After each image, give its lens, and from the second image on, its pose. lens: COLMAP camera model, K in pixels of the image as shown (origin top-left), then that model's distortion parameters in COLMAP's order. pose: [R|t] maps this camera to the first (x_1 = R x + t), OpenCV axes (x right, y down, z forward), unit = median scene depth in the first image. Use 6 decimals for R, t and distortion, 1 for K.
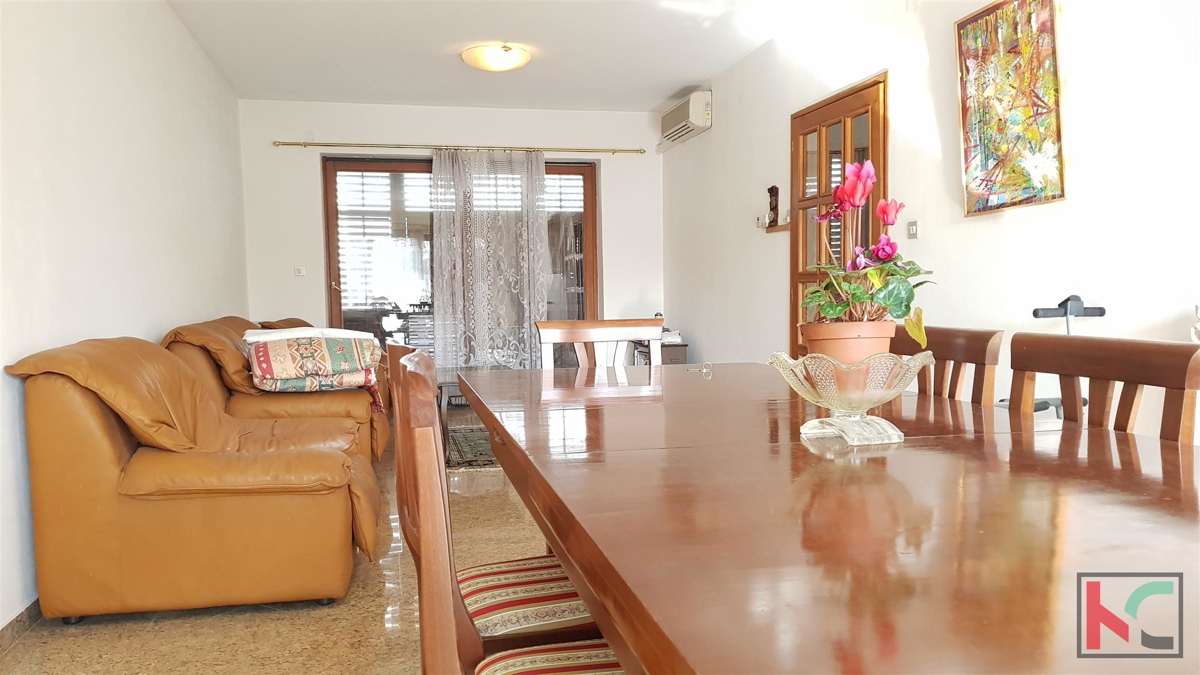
lens RADIAL K [[924.2, 0, 593.9], [0, 924.2, 343.3], [0, 0, 1]] dist [0.001488, -0.003576]
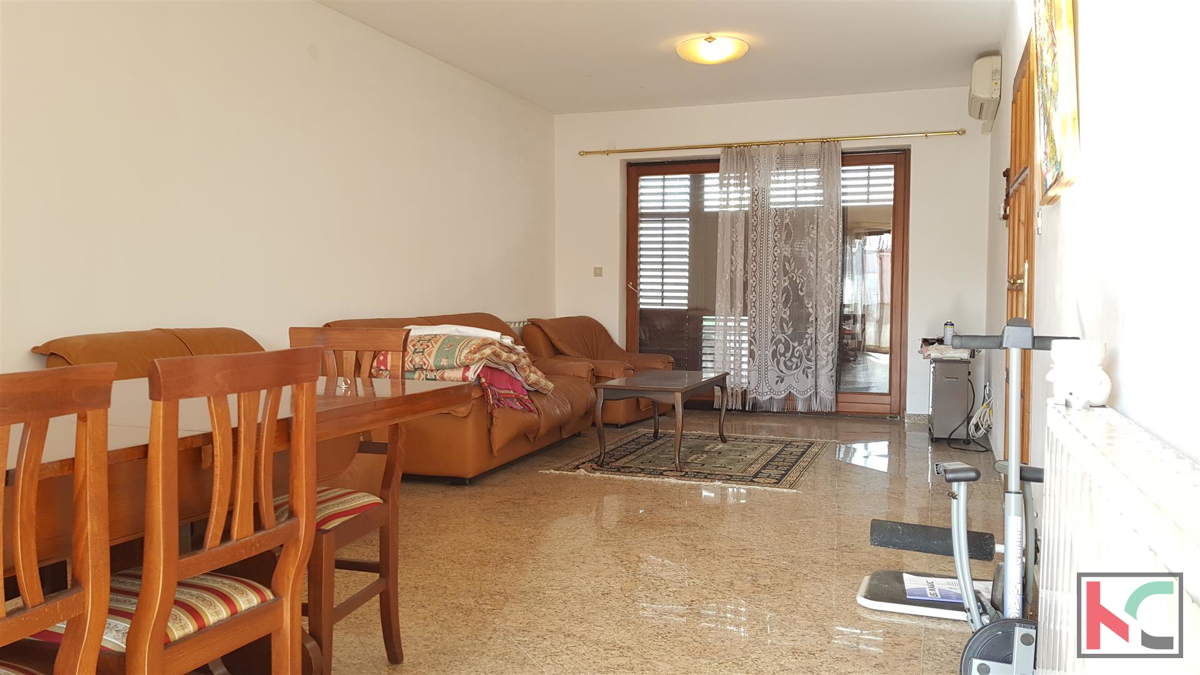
lens RADIAL K [[924.2, 0, 594.5], [0, 924.2, 328.8], [0, 0, 1]] dist [0.001488, -0.003576]
pose [[0.834066, 0.034093, -0.550610, 0.254902], [-0.041793, 0.999125, -0.001445, -0.010974], [0.550079, 0.024217, 0.834761, 0.109670]]
